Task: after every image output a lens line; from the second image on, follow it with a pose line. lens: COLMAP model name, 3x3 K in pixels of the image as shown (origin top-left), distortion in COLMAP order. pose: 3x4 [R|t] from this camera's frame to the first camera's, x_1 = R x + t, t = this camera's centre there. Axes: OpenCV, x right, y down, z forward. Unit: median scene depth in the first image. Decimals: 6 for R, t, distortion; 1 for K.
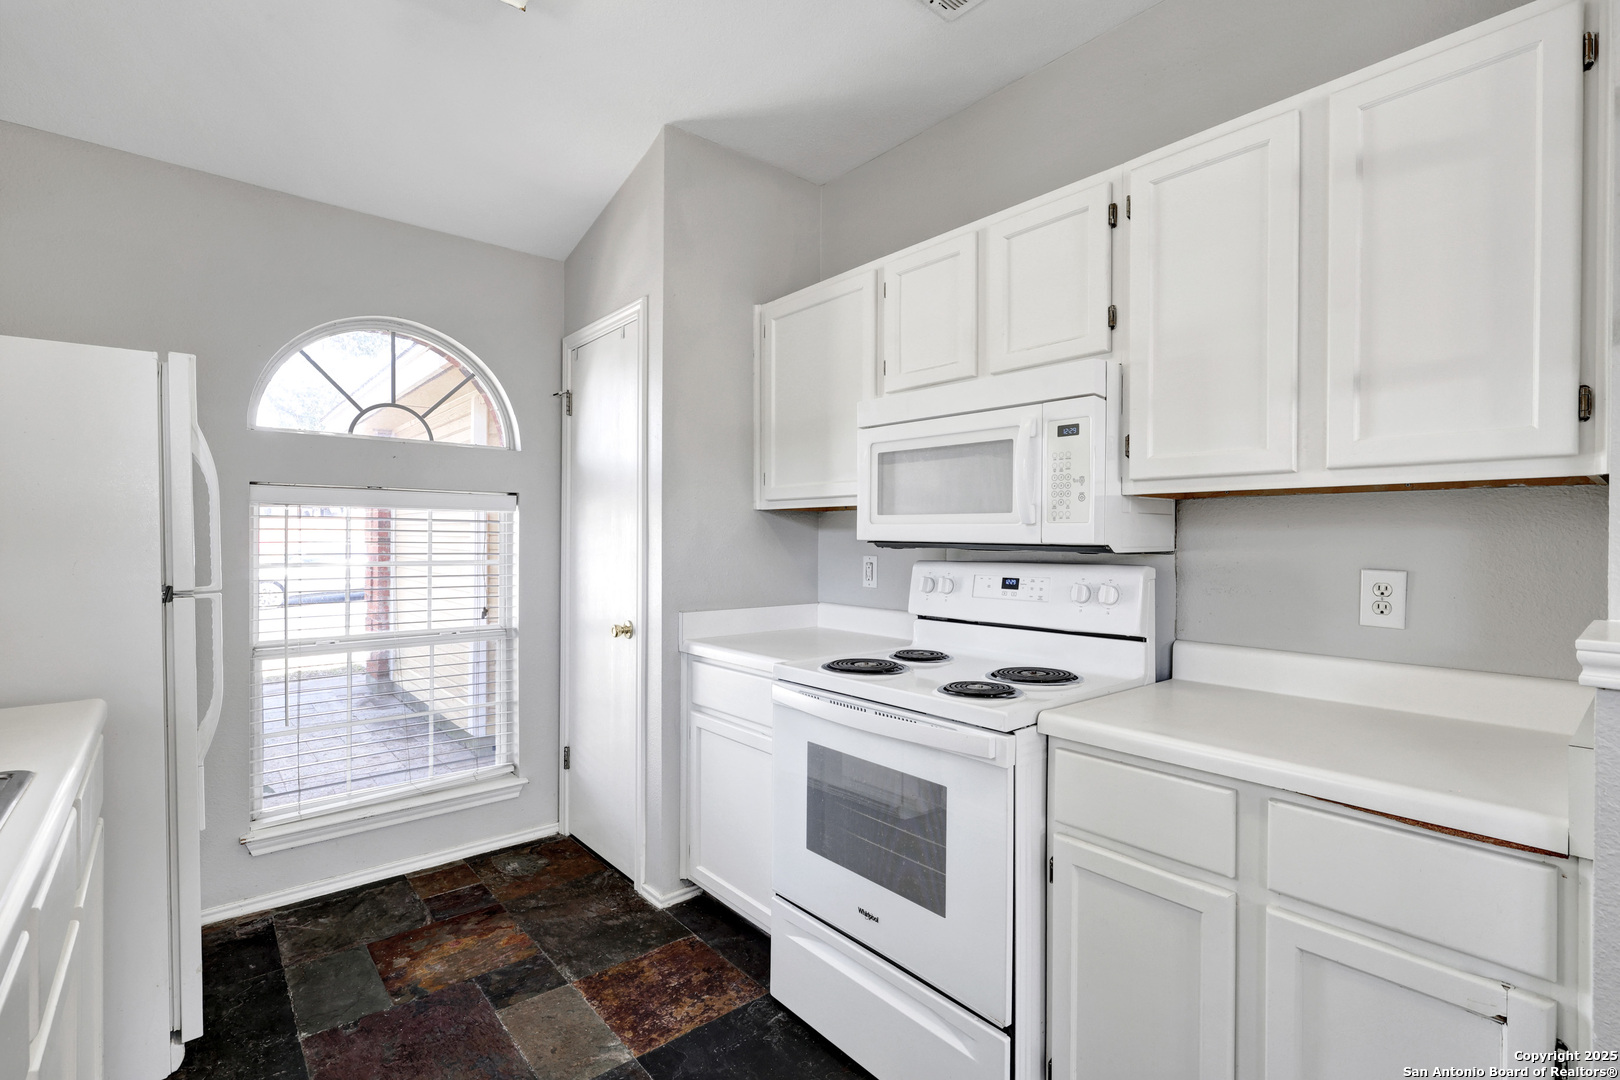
lens RADIAL K [[739.6, 0, 814.7], [0, 739.6, 538.8], [0, 0, 1]] dist [0.002501, 0.000546]
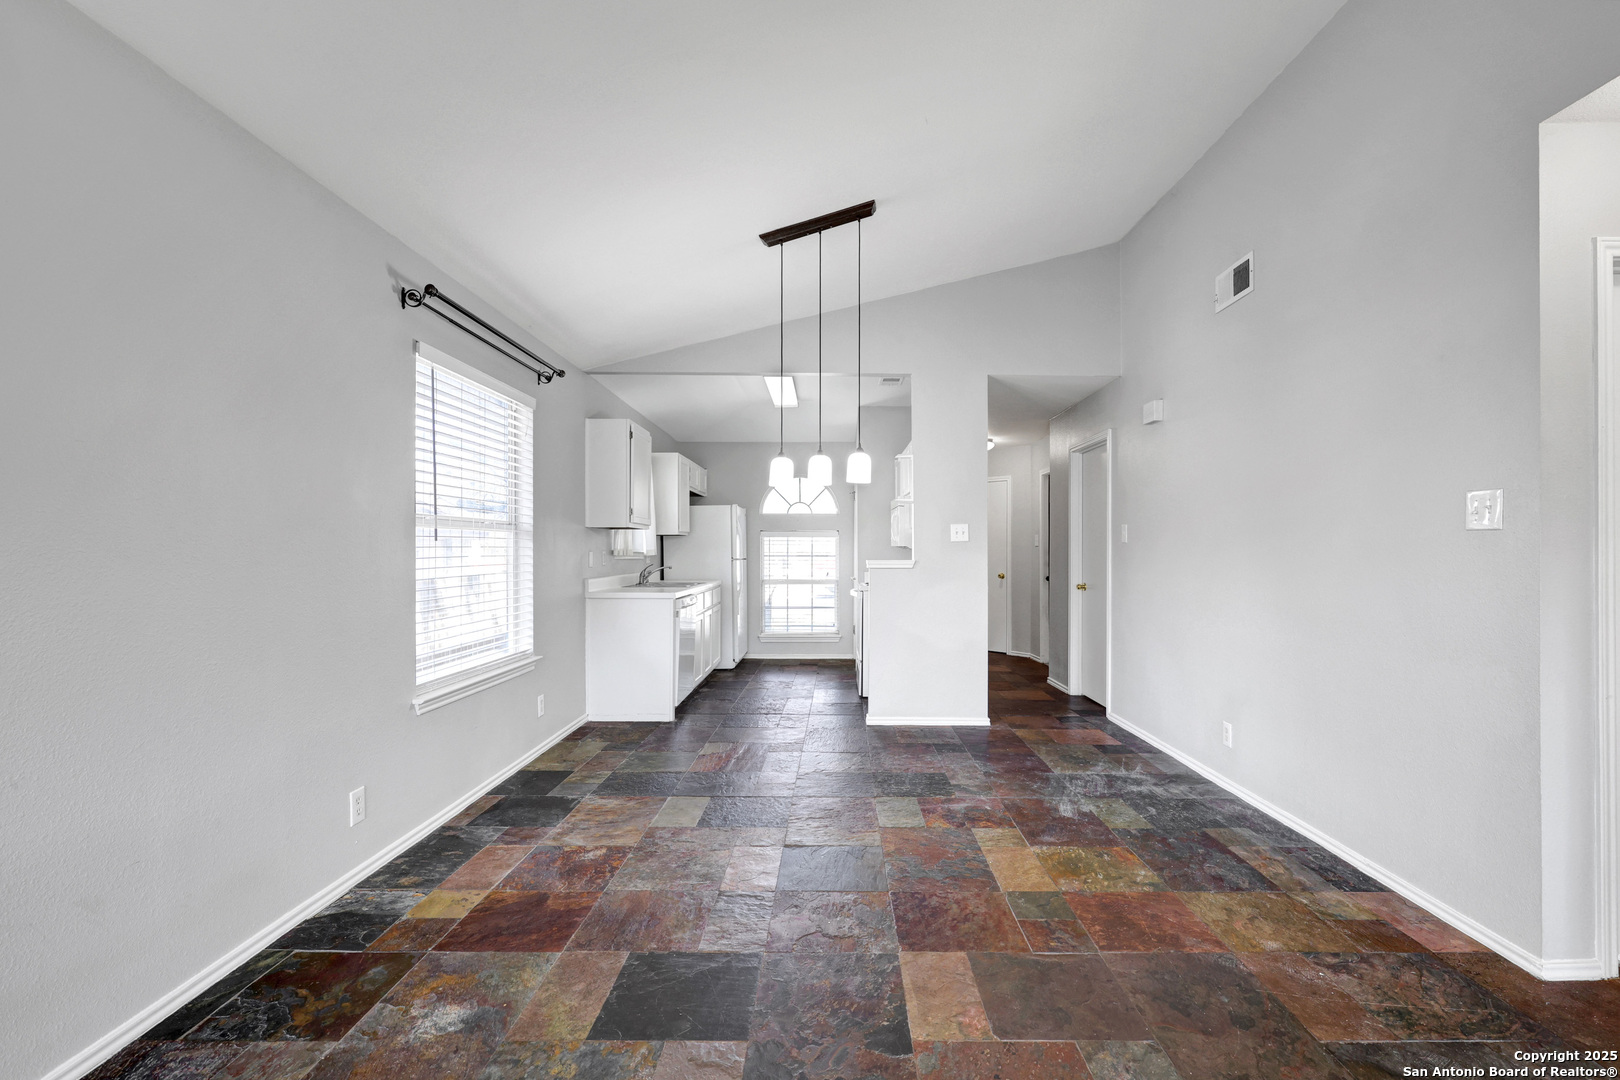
lens RADIAL K [[739.6, 0, 831.3], [0, 739.6, 549.0], [0, 0, 1]] dist [0.002501, 0.000546]
pose [[0.760389, -0.005490, -0.649445, 1.713603], [0.001980, 0.999979, -0.006134, 0.029413], [0.649465, 0.003378, 0.760384, -1.383492]]
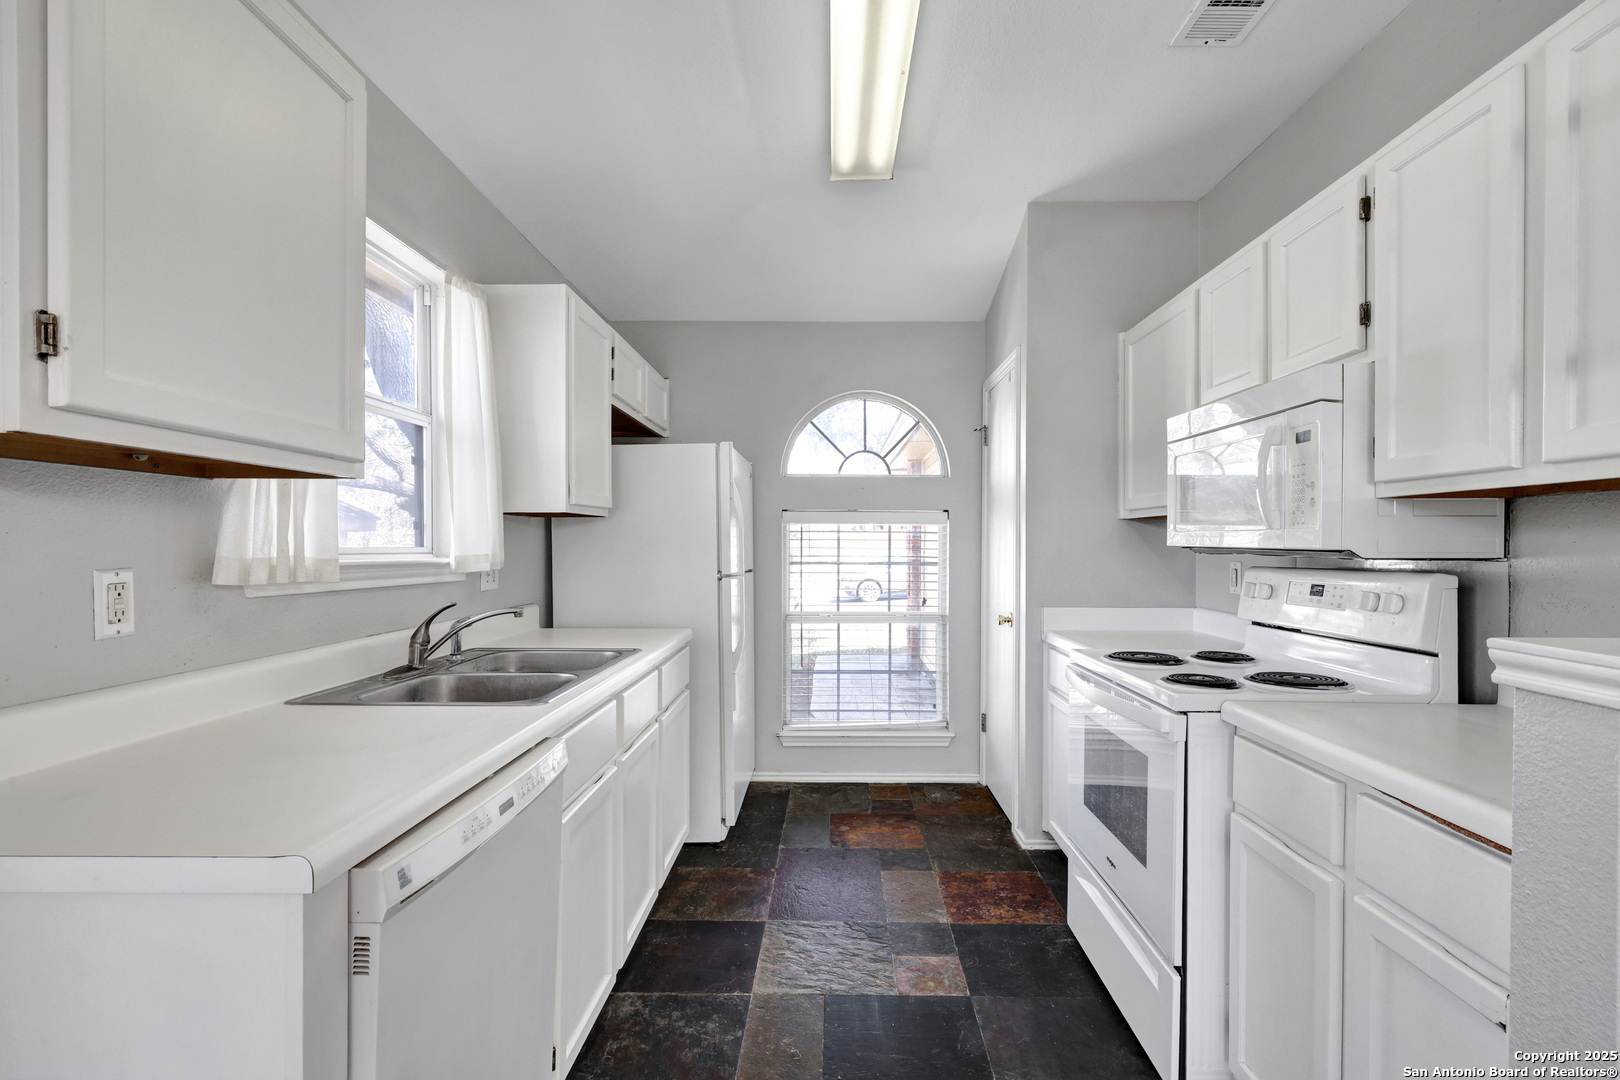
lens RADIAL K [[739.6, 0, 827.6], [0, 739.6, 549.5], [0, 0, 1]] dist [0.002501, 0.000546]
pose [[0.755216, 0.002237, -0.655472, 0.359996], [-0.000514, 0.999996, 0.002821, 0.003549], [0.655476, -0.001793, 0.755214, -0.135741]]
